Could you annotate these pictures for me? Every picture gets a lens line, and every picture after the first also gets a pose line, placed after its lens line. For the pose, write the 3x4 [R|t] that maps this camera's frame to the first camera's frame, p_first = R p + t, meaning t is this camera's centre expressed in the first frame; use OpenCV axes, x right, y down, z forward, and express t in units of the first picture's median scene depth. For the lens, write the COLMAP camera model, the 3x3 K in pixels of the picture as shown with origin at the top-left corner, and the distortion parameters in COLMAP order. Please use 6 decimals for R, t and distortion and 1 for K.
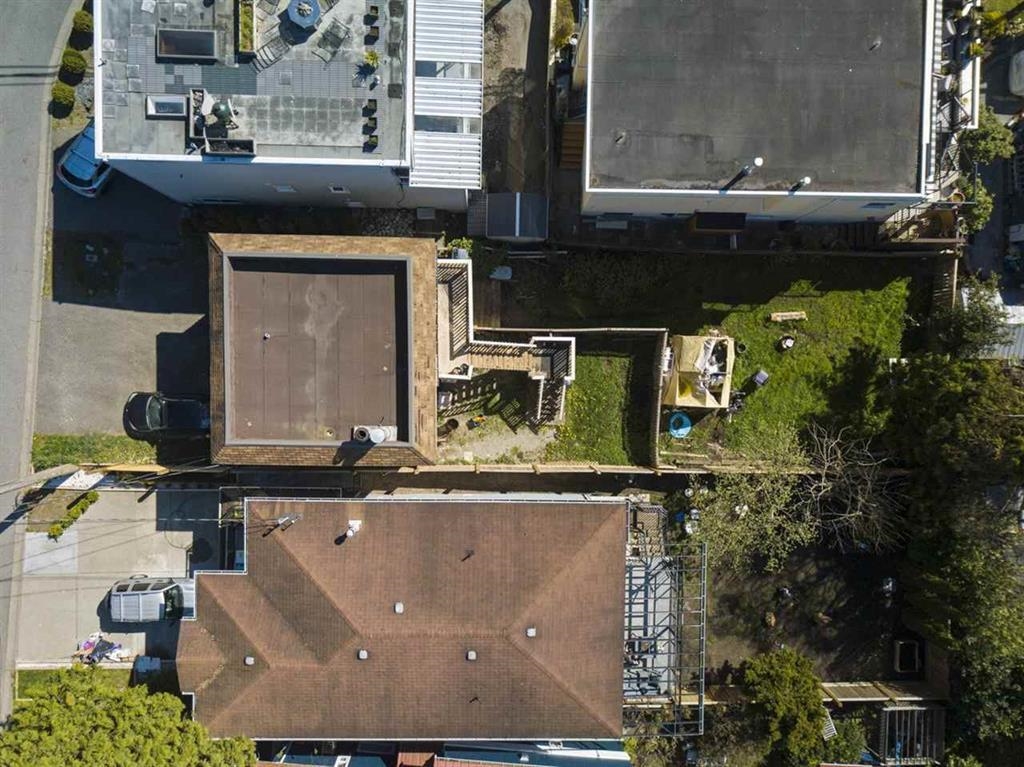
lens RADIAL K [[778.7, 0, 473.0], [0, 778.7, 387.5], [0, 0, 1]] dist [0.066504, -0.001717]
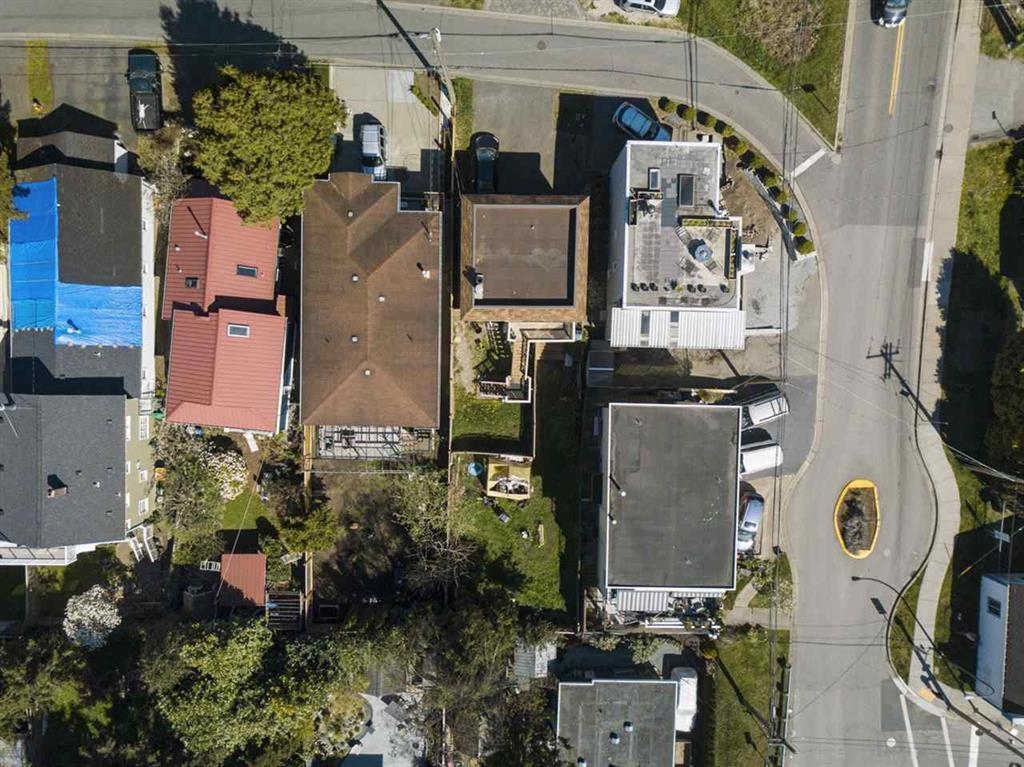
lens RADIAL K [[781.2, 0, 512.0], [0, 781.2, 383.5], [0, 0, 1]] dist [0.005169, 0.003064]
pose [[-0.005712, 0.999195, 0.039706, 0.023374], [-0.998614, -0.003622, -0.052509, 0.069455], [-0.052323, -0.039951, 0.997831, -0.739292]]
